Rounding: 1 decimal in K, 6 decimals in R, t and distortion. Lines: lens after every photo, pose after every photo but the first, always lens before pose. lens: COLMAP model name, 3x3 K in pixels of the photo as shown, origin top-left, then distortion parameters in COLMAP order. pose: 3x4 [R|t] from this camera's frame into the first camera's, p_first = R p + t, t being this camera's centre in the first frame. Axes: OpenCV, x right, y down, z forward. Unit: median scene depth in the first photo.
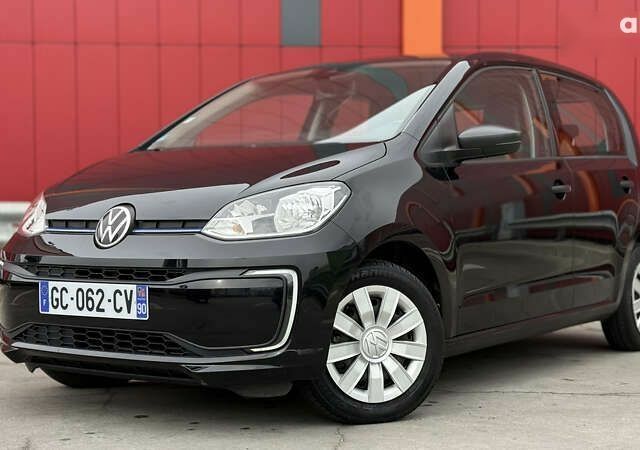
lens RADIAL K [[1101.8, 0, 317.7], [0, 1101.8, 221.2], [0, 0, 1]] dist [0.158922, 0.000000]
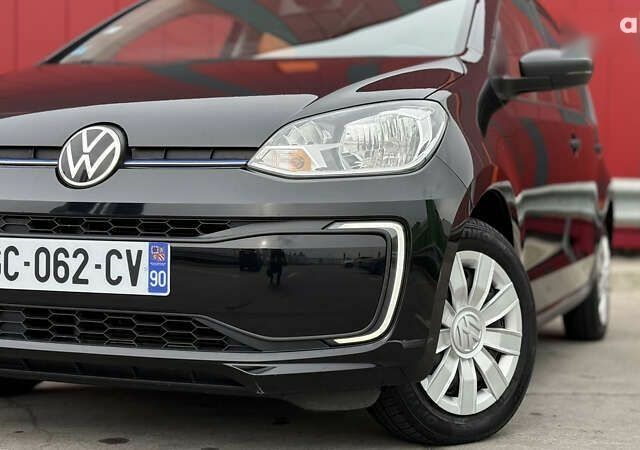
lens RADIAL K [[1101.8, 0, 315.2], [0, 1101.8, 226.1], [0, 0, 1]] dist [0.158922, 0.000000]
pose [[0.966508, 0.021630, 0.255724, -0.226924], [-0.024203, 0.999683, 0.006918, 0.039520], [-0.255494, -0.012876, 0.966725, 0.331879]]
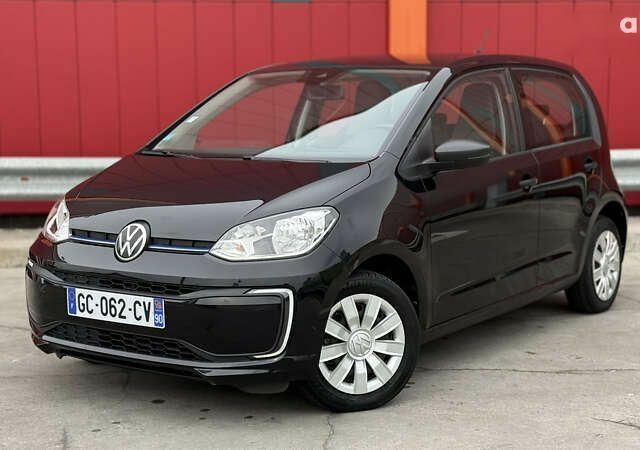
lens RADIAL K [[1101.8, 0, 318.4], [0, 1101.8, 228.9], [0, 0, 1]] dist [0.158922, 0.000000]
pose [[0.999937, -0.002843, 0.010837, -0.003916], [0.001665, 0.994232, 0.107238, -0.132501], [-0.011079, -0.107213, 0.994174, -0.137047]]
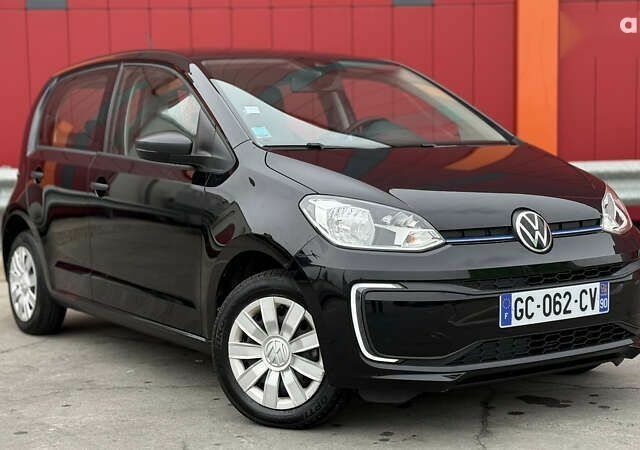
lens RADIAL K [[1101.8, 0, 316.5], [0, 1101.8, 219.9], [0, 0, 1]] dist [0.158922, 0.000000]
pose [[0.337140, -0.069407, 0.938892, -1.229595], [0.022600, 0.997588, 0.065631, -0.078384], [-0.941183, -0.000908, 0.337896, 0.858228]]
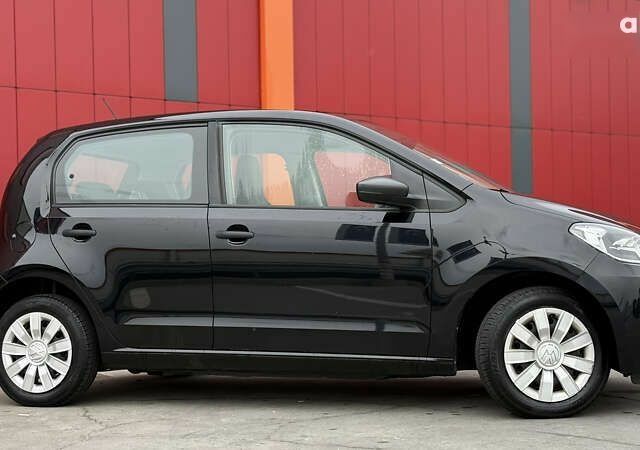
lens RADIAL K [[1101.8, 0, 321.1], [0, 1101.8, 224.9], [0, 0, 1]] dist [0.158922, 0.000000]
pose [[-0.285984, 0.042169, 0.957306, -1.410985], [0.033042, 0.998871, -0.034129, 0.000941], [-0.957665, 0.021871, -0.287054, 1.843549]]
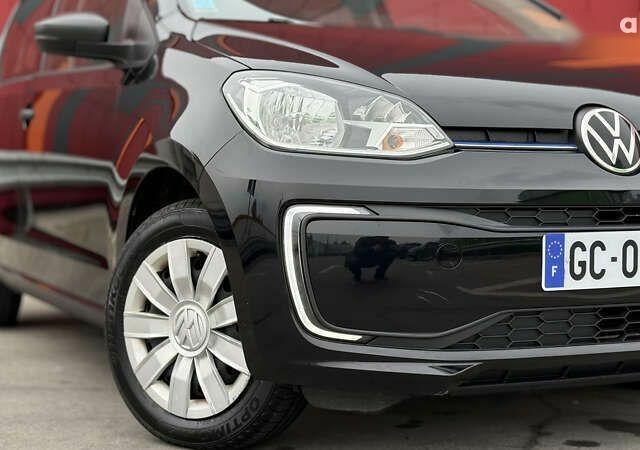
lens RADIAL K [[1101.8, 0, 320.7], [0, 1101.8, 229.5], [0, 0, 1]] dist [0.158922, 0.000000]
pose [[0.451770, -0.030782, 0.891603, -0.825431], [0.007410, 0.999500, 0.030752, 0.034912], [-0.892104, -0.007286, 0.451772, 0.879236]]
